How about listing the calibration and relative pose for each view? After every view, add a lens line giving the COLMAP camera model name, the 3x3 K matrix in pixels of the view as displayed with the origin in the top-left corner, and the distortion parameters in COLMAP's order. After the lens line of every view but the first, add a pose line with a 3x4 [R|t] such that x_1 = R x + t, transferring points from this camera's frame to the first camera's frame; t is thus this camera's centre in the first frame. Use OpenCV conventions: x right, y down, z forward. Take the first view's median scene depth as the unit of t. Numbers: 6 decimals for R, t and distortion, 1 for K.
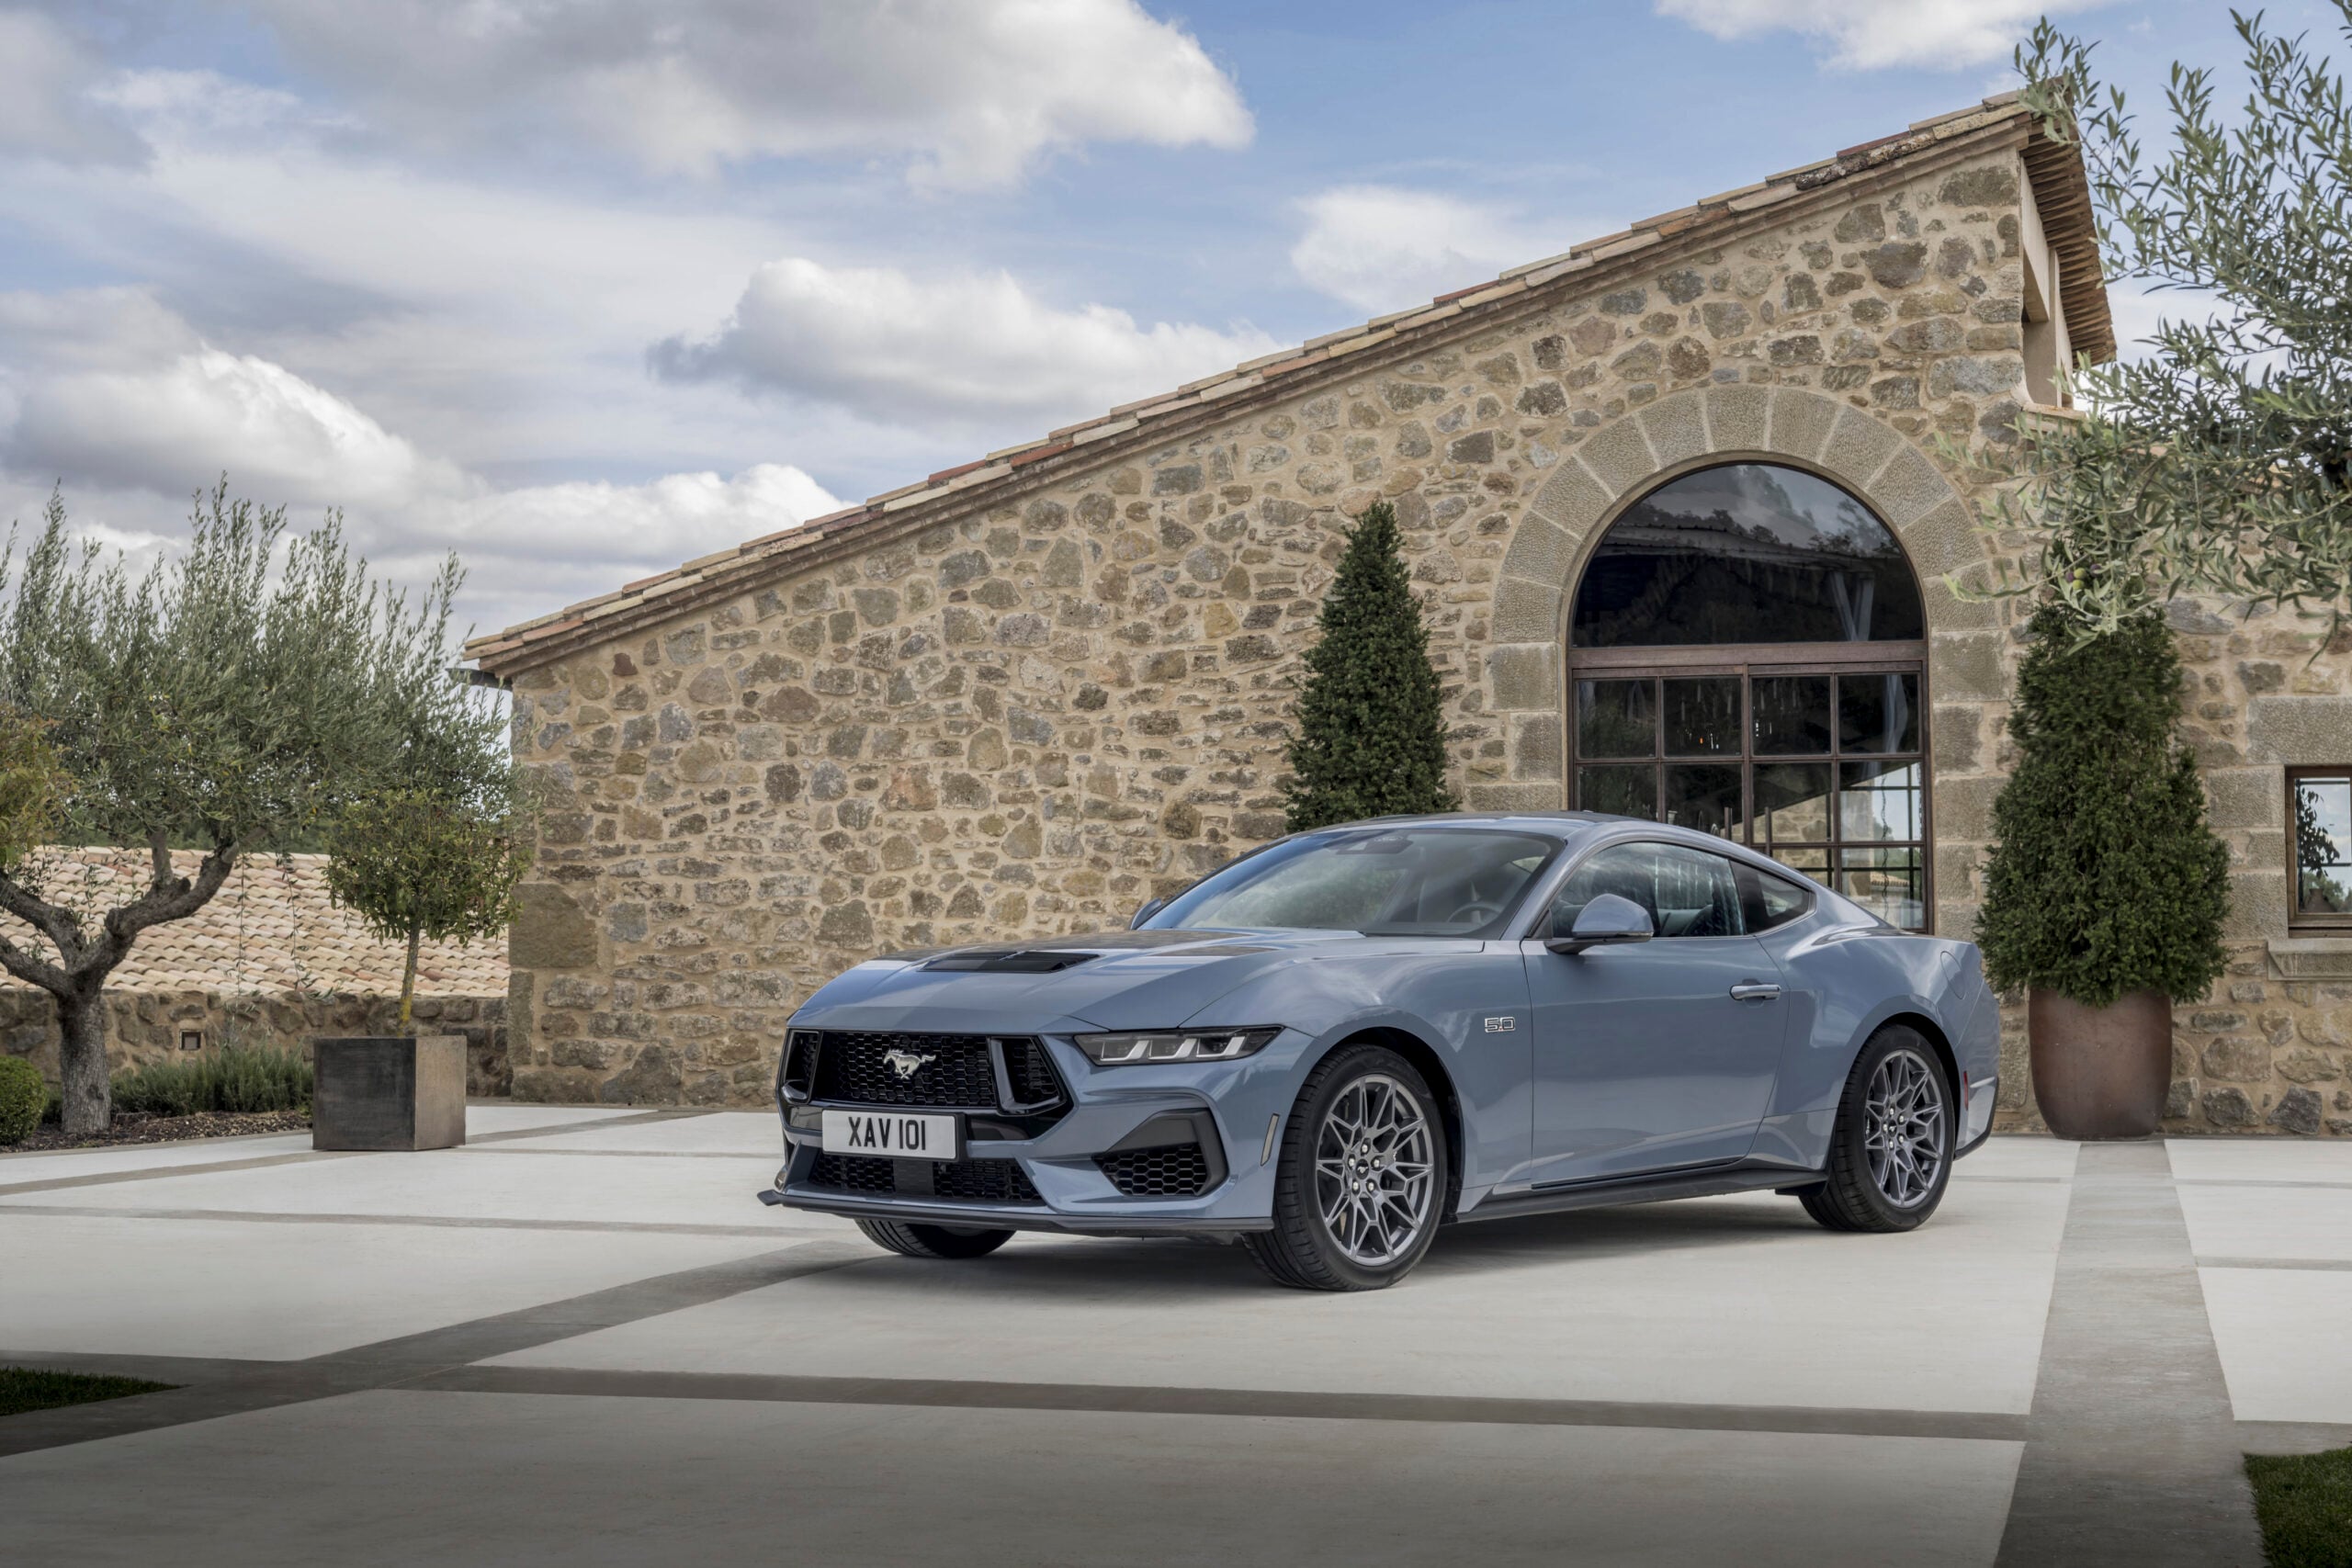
lens RADIAL K [[2882.9, 0, 1176.0], [0, 2882.9, 784.0], [0, 0, 1]] dist [-0.170874, 0.366527]
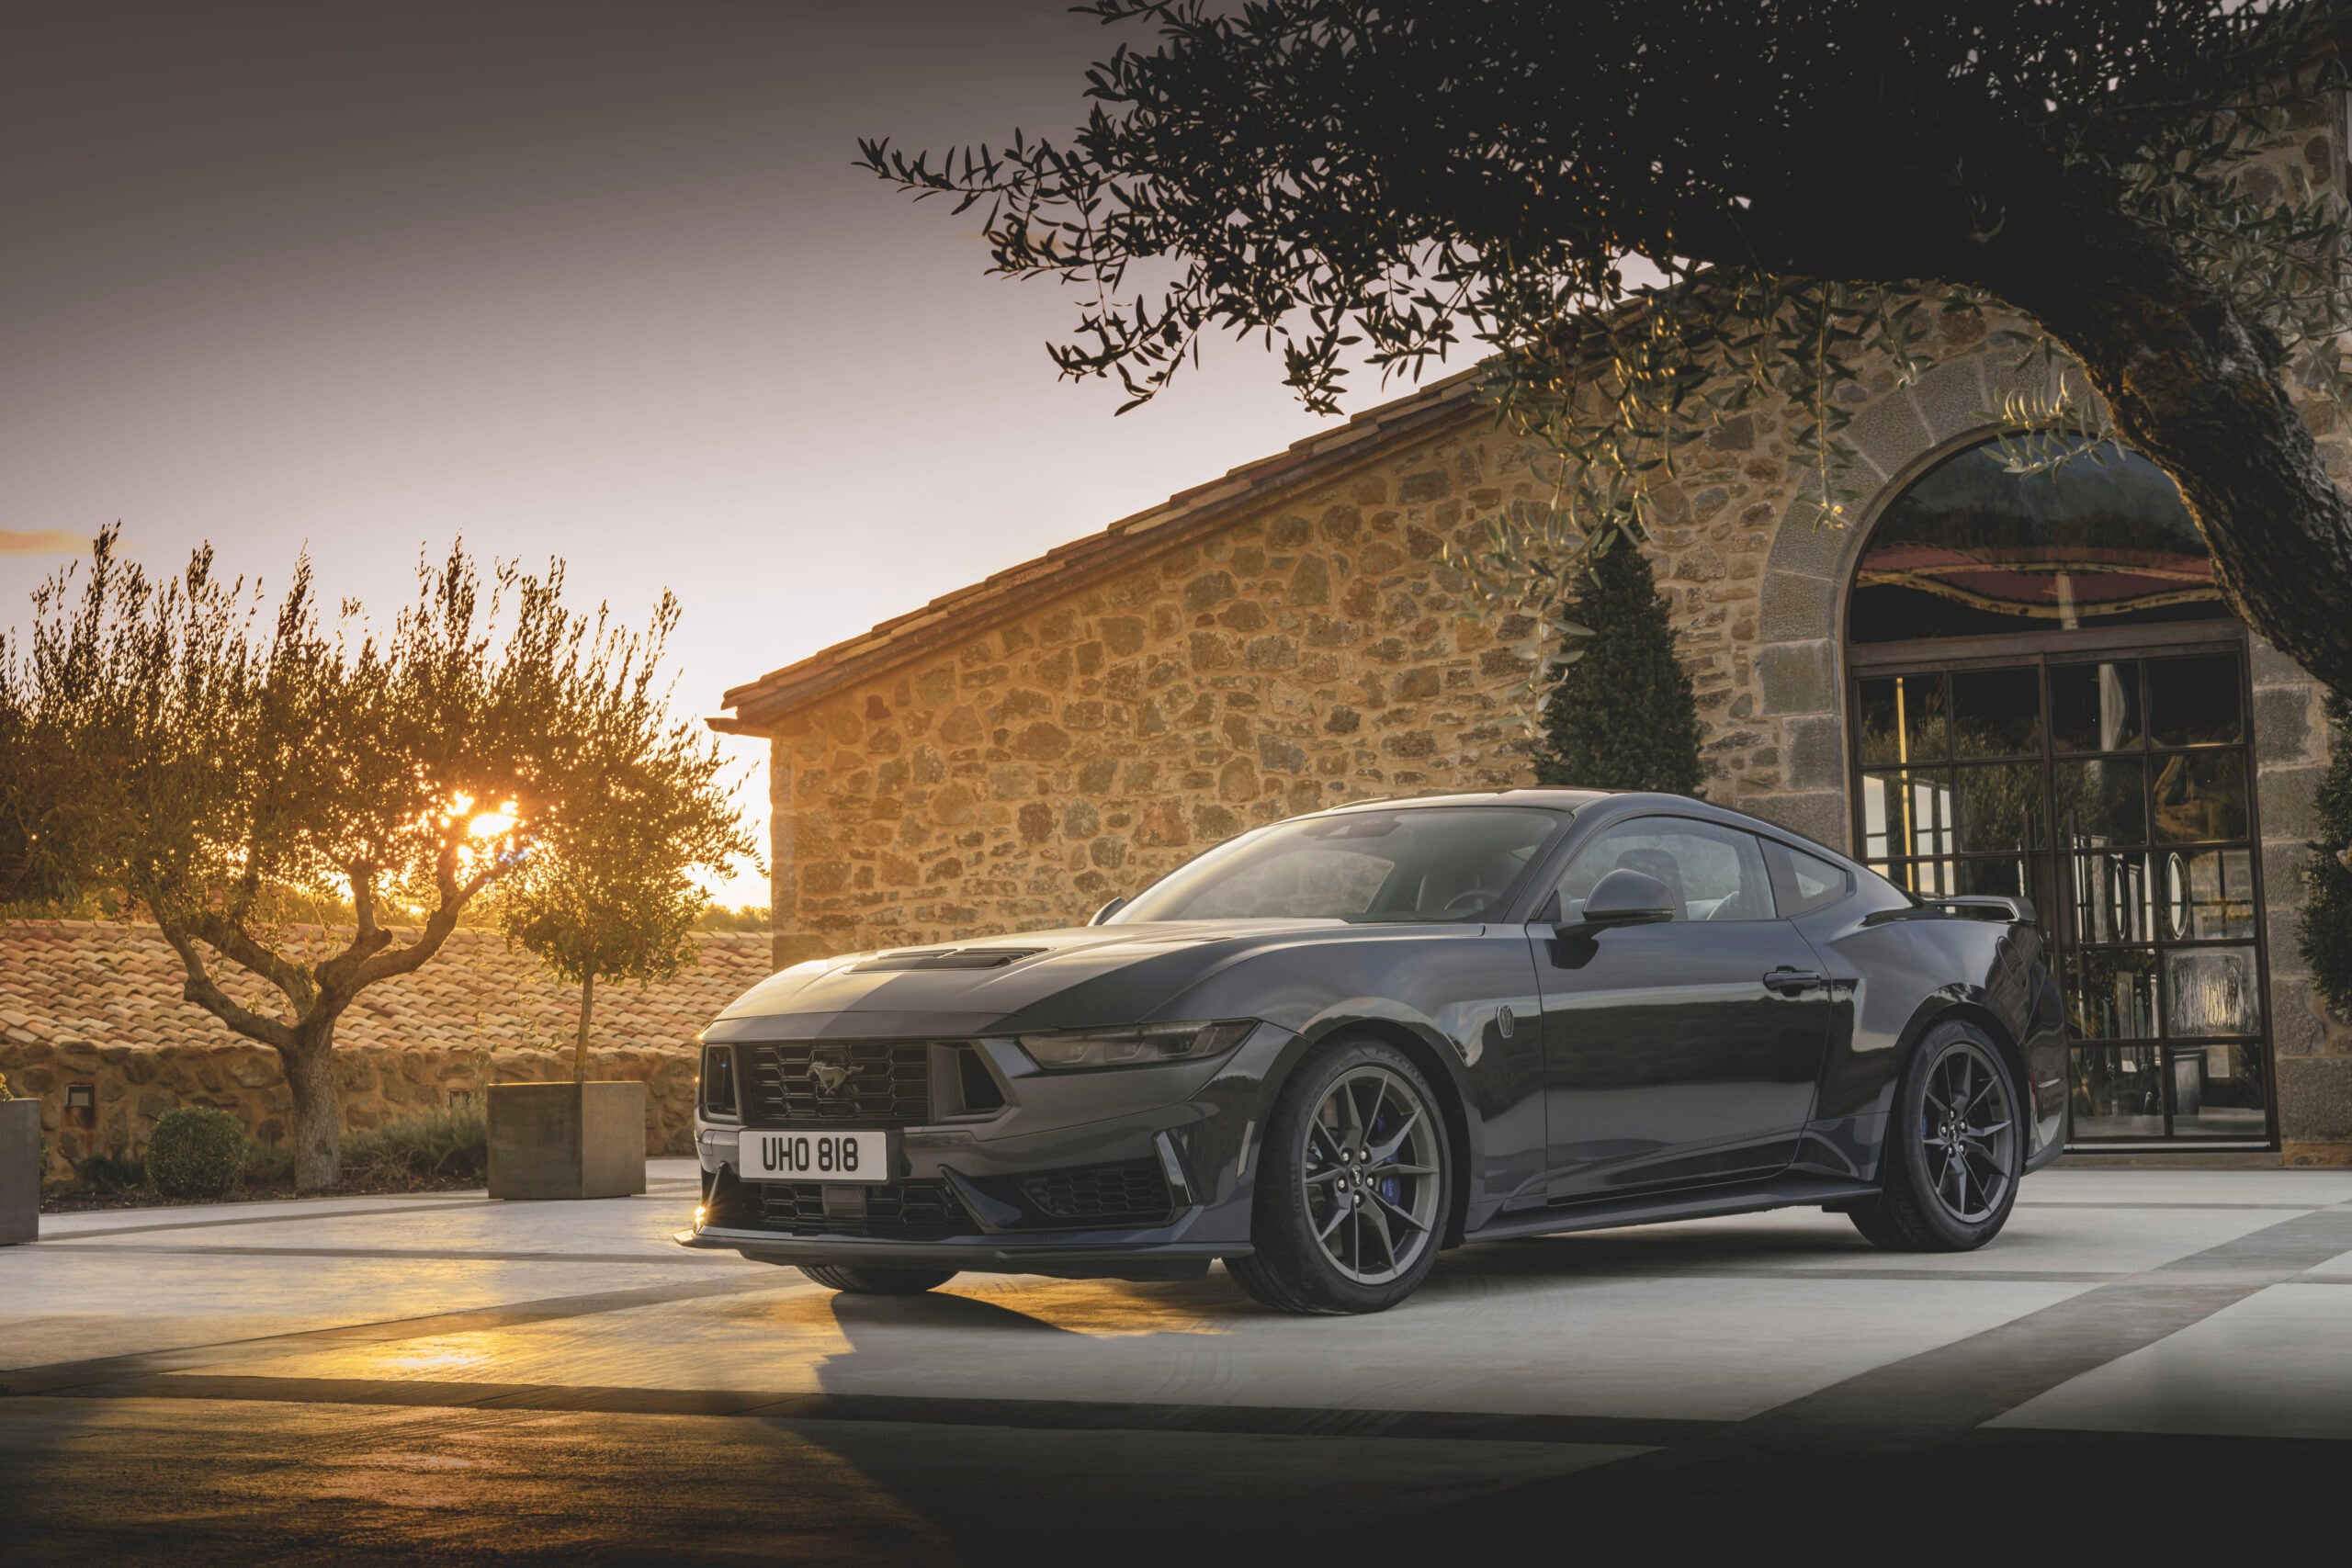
lens RADIAL K [[2882.9, 0, 1176.0], [0, 2882.9, 784.0], [0, 0, 1]] dist [-0.170874, 0.366527]
pose [[0.981974, -0.035311, -0.185688, 0.091004], [0.030265, 0.999093, -0.029943, 0.017433], [0.186577, 0.023784, 0.982152, 0.060479]]
